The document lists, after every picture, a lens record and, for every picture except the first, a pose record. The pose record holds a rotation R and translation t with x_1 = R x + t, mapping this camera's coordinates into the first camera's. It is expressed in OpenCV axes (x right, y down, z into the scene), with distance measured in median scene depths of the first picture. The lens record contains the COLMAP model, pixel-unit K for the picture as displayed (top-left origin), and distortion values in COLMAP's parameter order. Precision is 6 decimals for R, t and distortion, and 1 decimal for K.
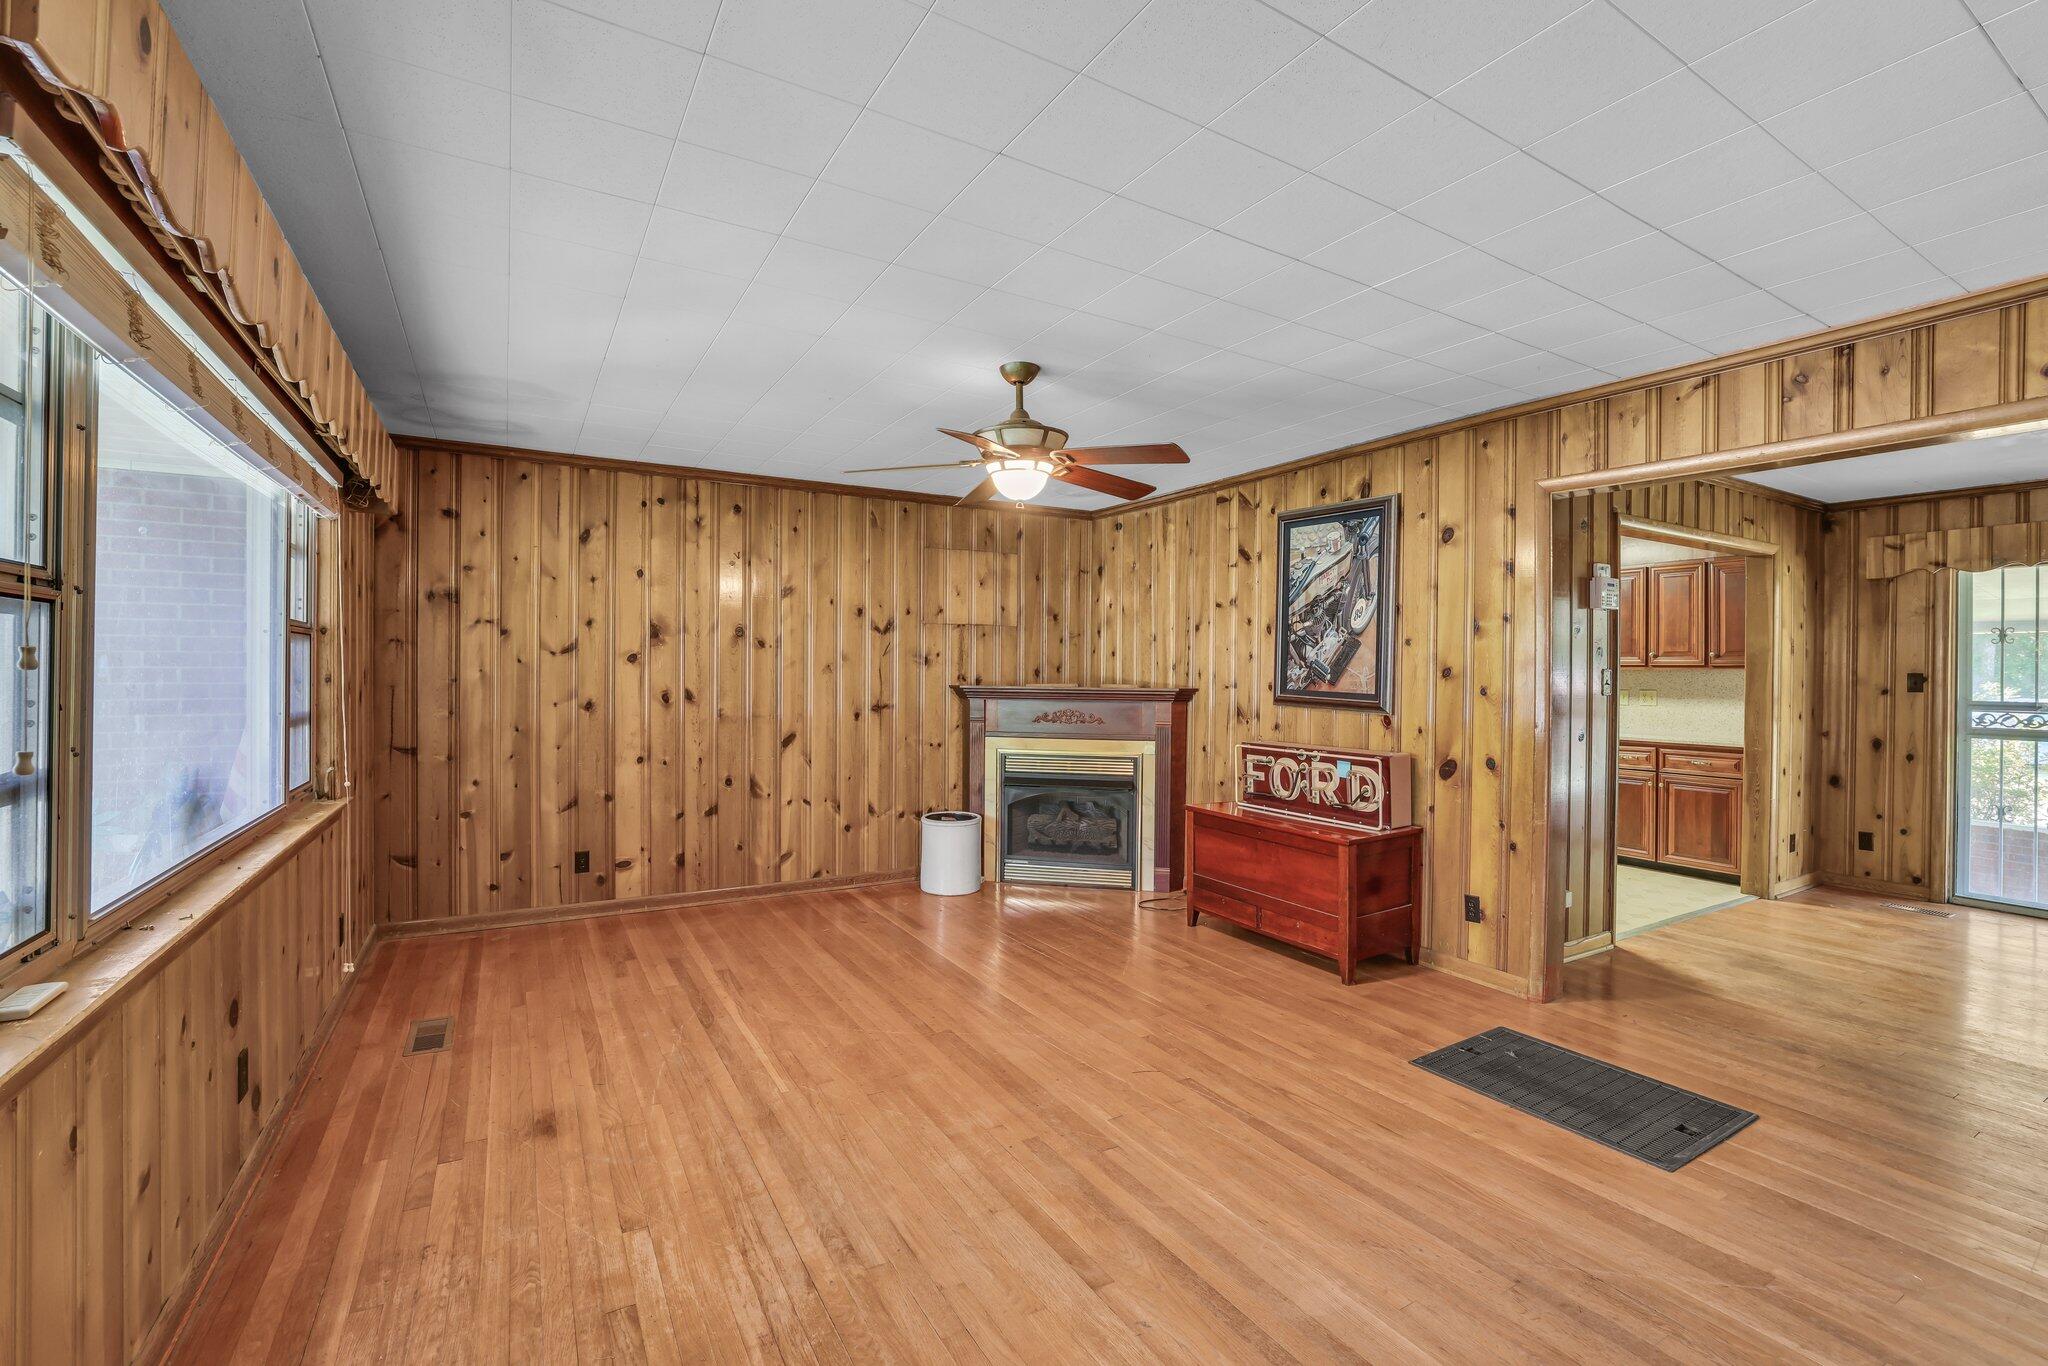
lens RADIAL K [[881.9, 0, 1014.1], [0, 881.9, 675.5], [0, 0, 1]] dist [-0.023386, 0.003180]
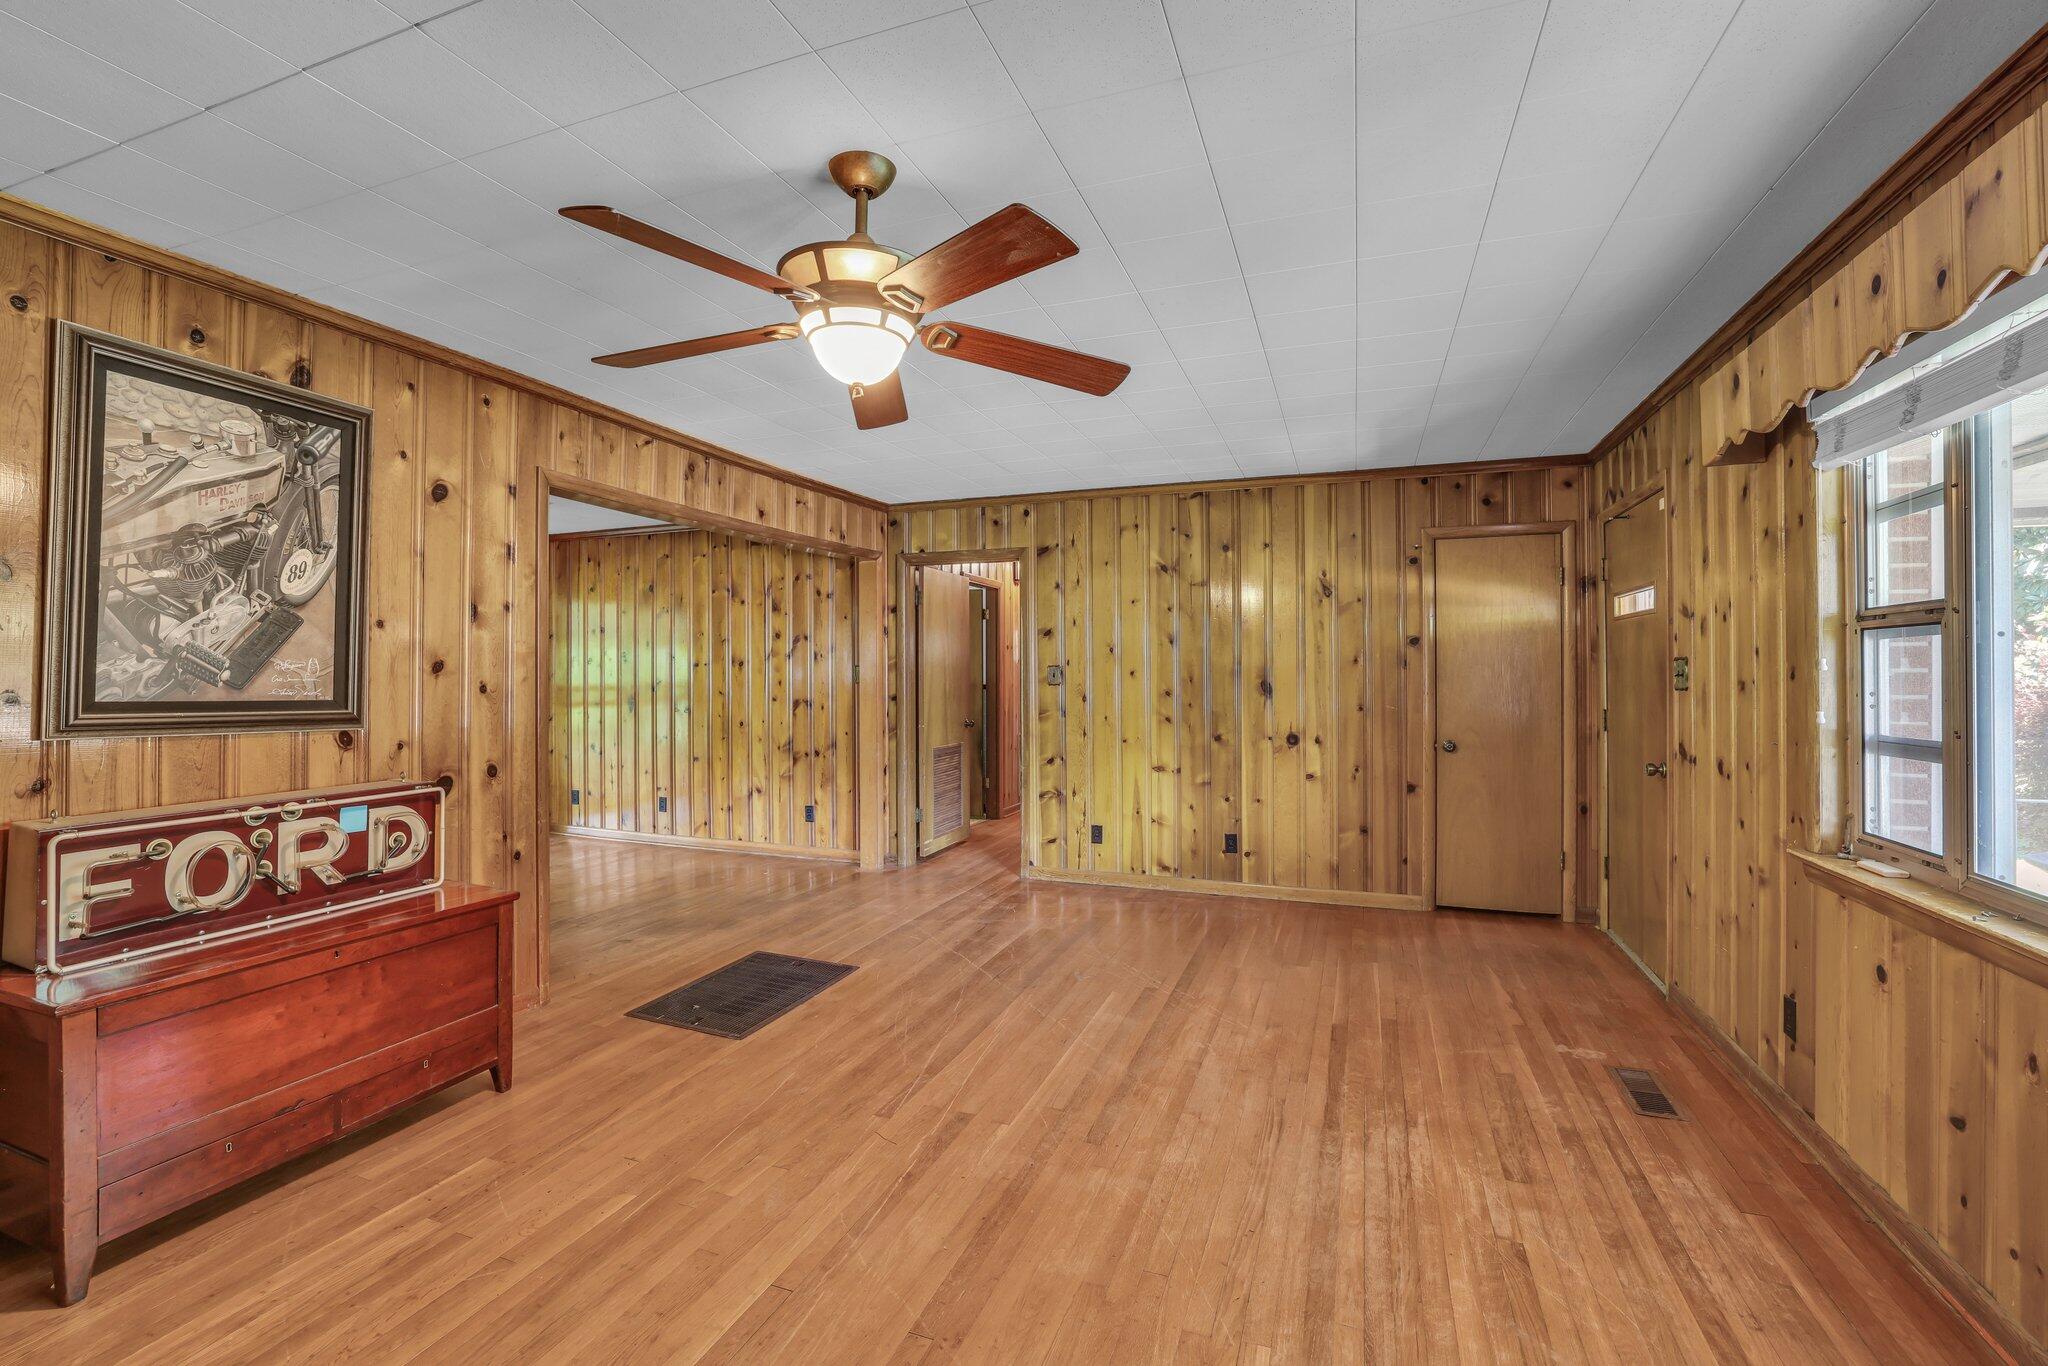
lens RADIAL K [[881.9, 0, 1032.3], [0, 881.9, 663.7], [0, 0, 1]] dist [-0.023386, 0.003180]
pose [[-0.638765, -0.002008, 0.769399, -0.418465], [-0.001285, 0.999998, 0.001544, -0.007495], [-0.769401, -0.000002, -0.638766, 1.011136]]
